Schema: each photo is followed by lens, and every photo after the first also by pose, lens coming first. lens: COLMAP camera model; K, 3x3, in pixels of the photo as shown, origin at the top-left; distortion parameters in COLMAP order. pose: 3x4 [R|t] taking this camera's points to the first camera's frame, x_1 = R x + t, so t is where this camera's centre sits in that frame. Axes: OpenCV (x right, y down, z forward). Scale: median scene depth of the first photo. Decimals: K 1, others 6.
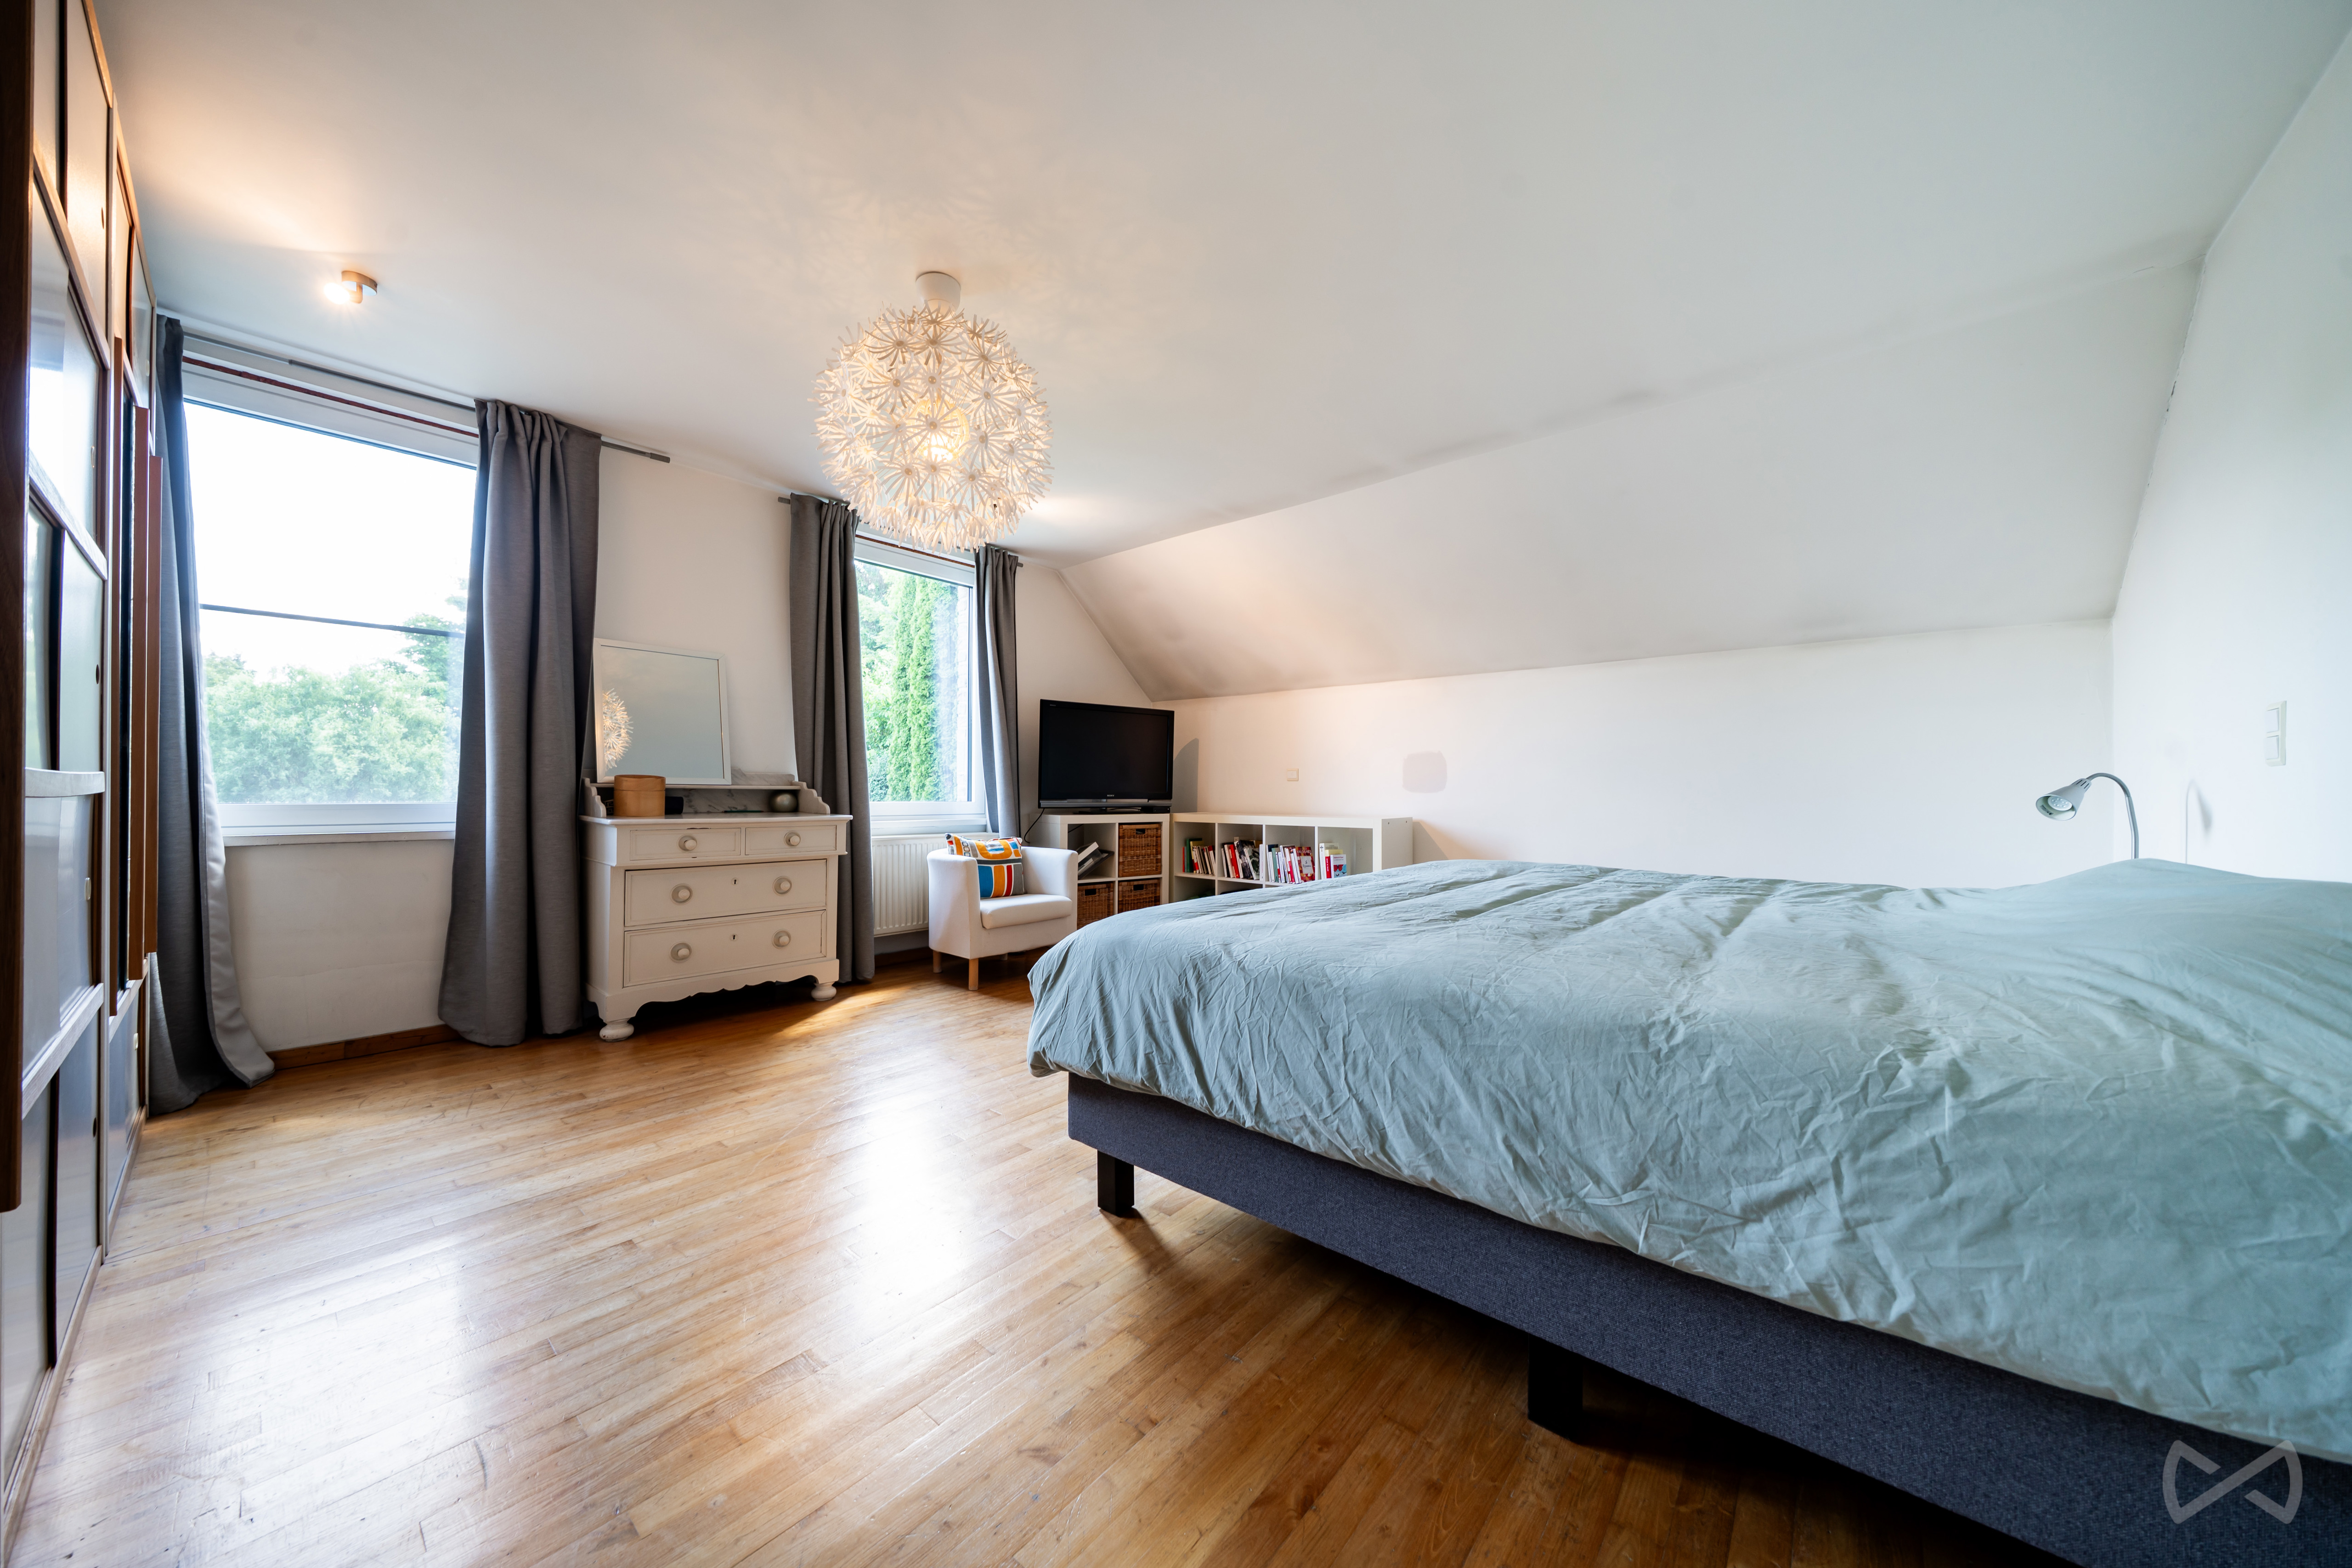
lens RADIAL K [[792.9, 0, 1169.4], [0, 792.9, 784.0], [0, 0, 1]] dist [-0.004950, -0.000194]
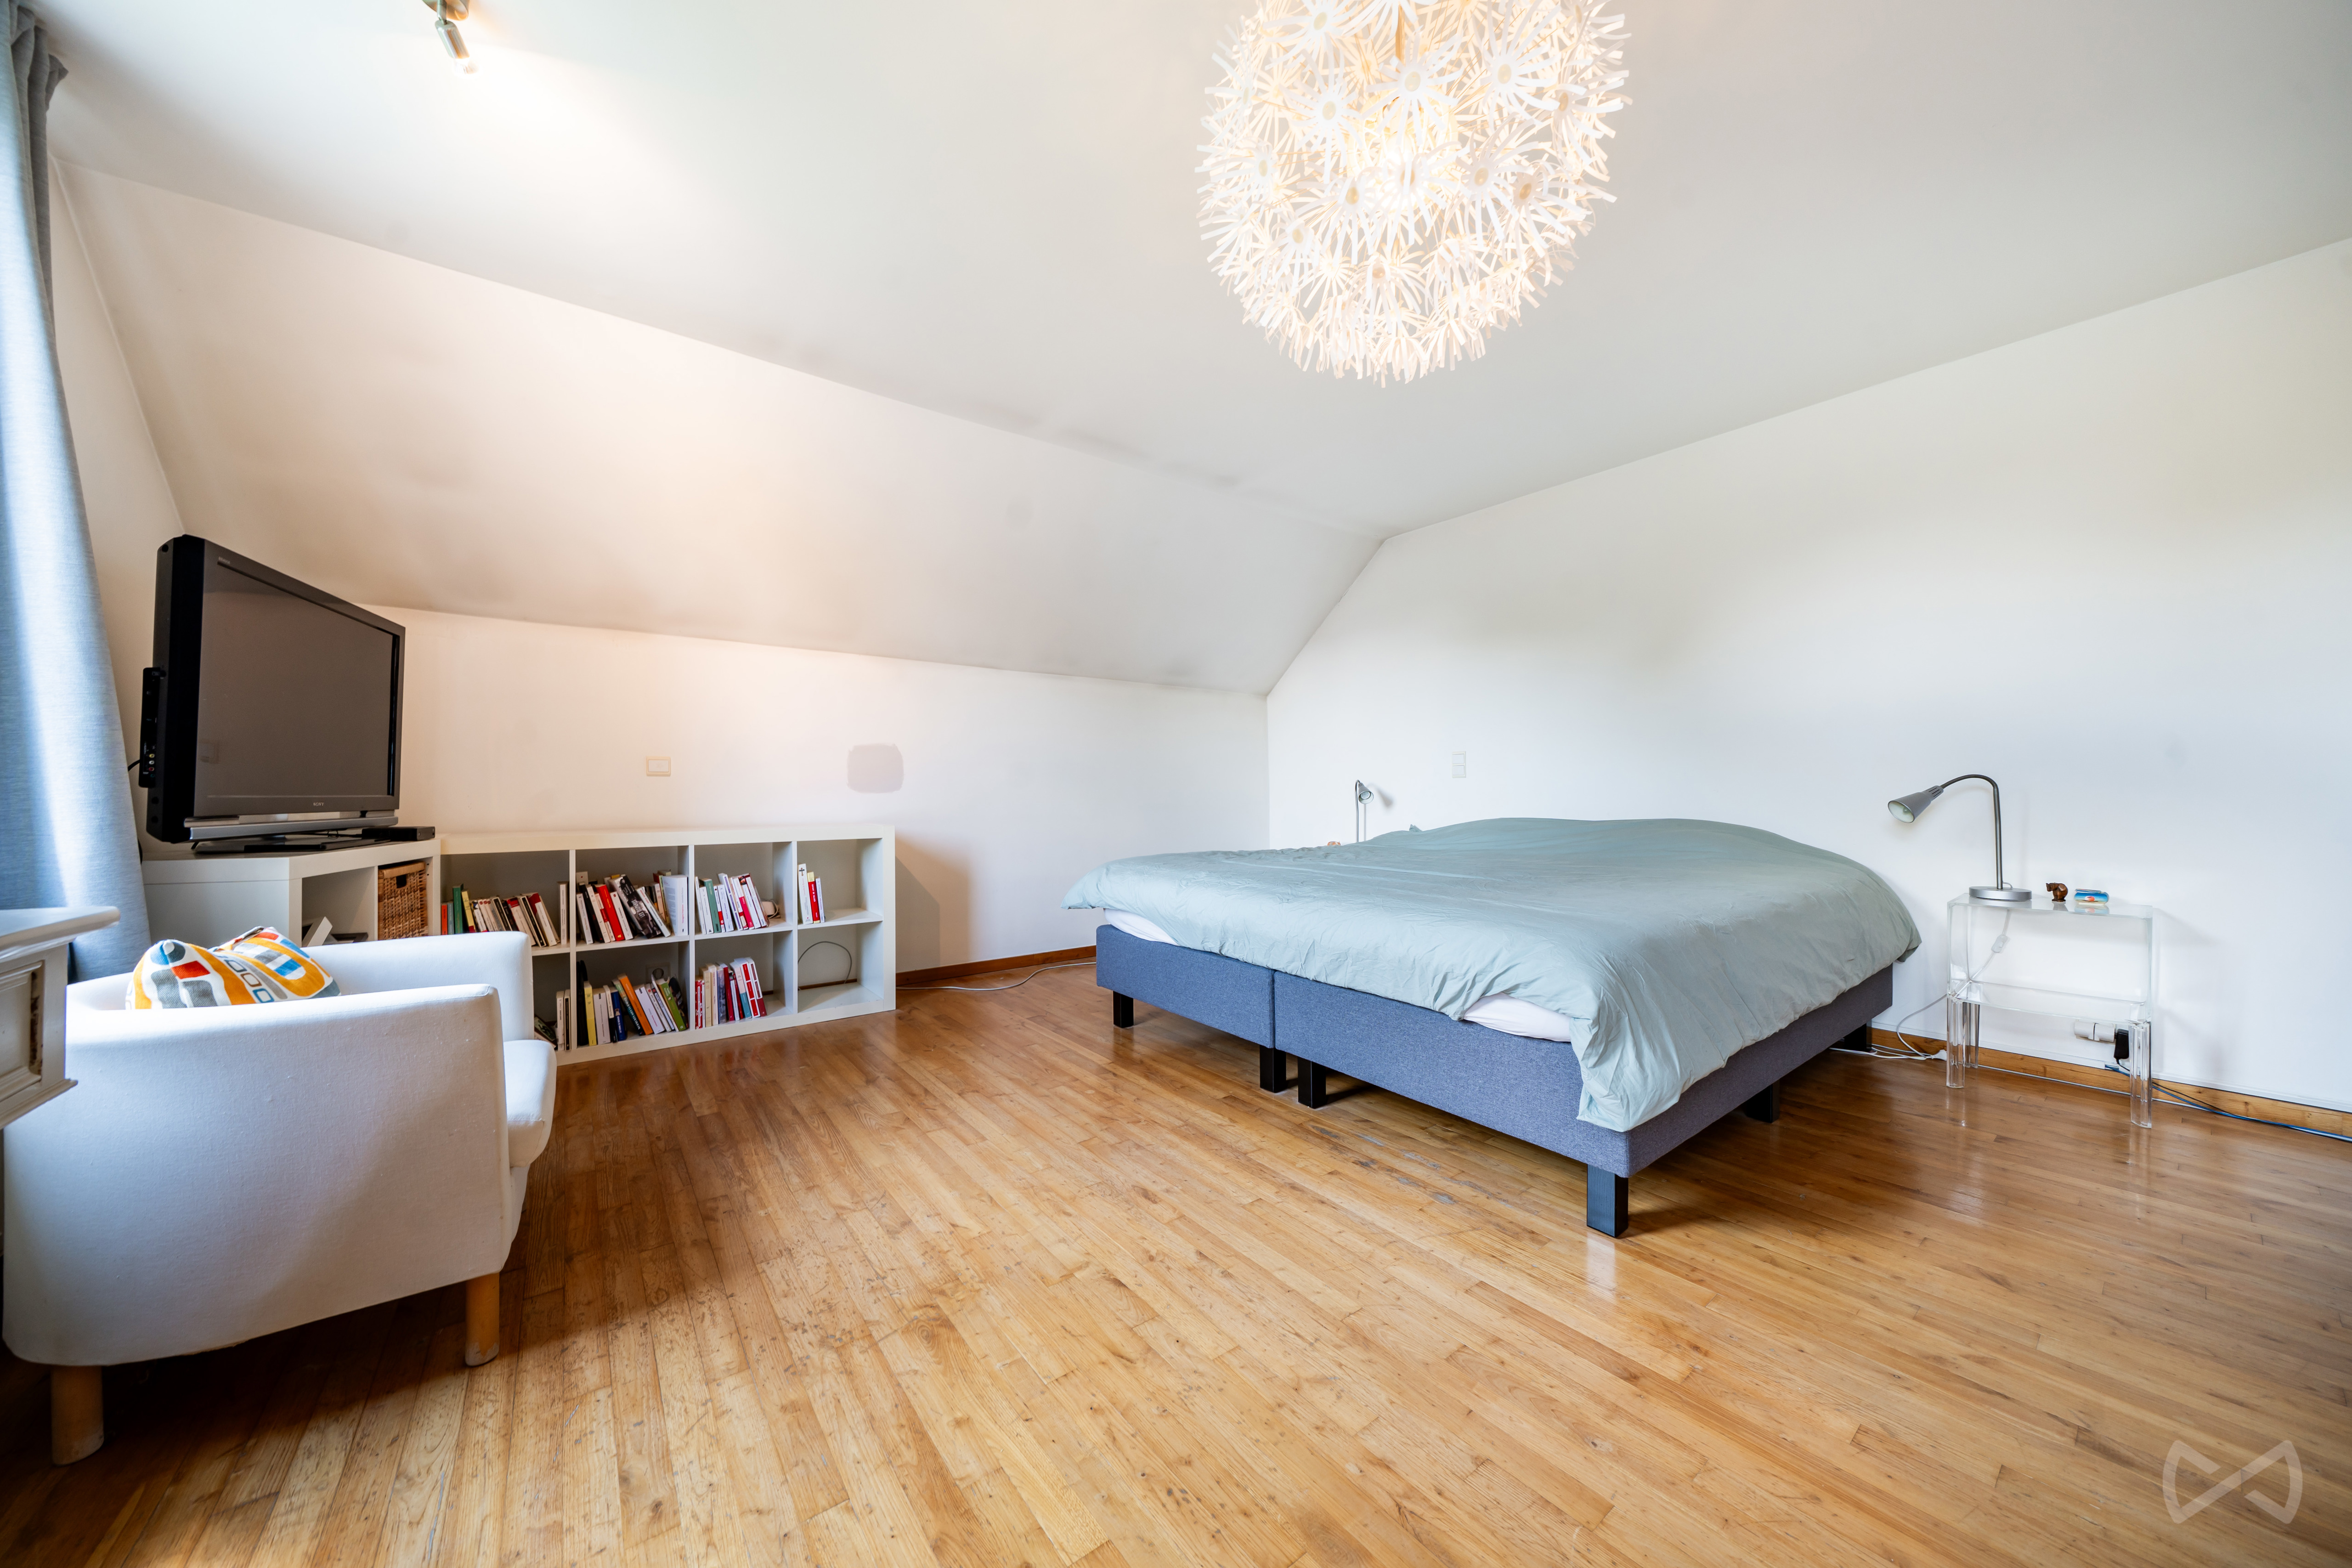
lens RADIAL K [[792.9, 0, 1171.0], [0, 792.9, 786.3], [0, 0, 1]] dist [-0.004950, -0.000194]
pose [[0.207232, -0.000003, 0.978292, -0.425203], [-0.008151, 0.999965, 0.001730, 0.000357], [-0.978258, -0.008333, 0.207225, 0.506063]]
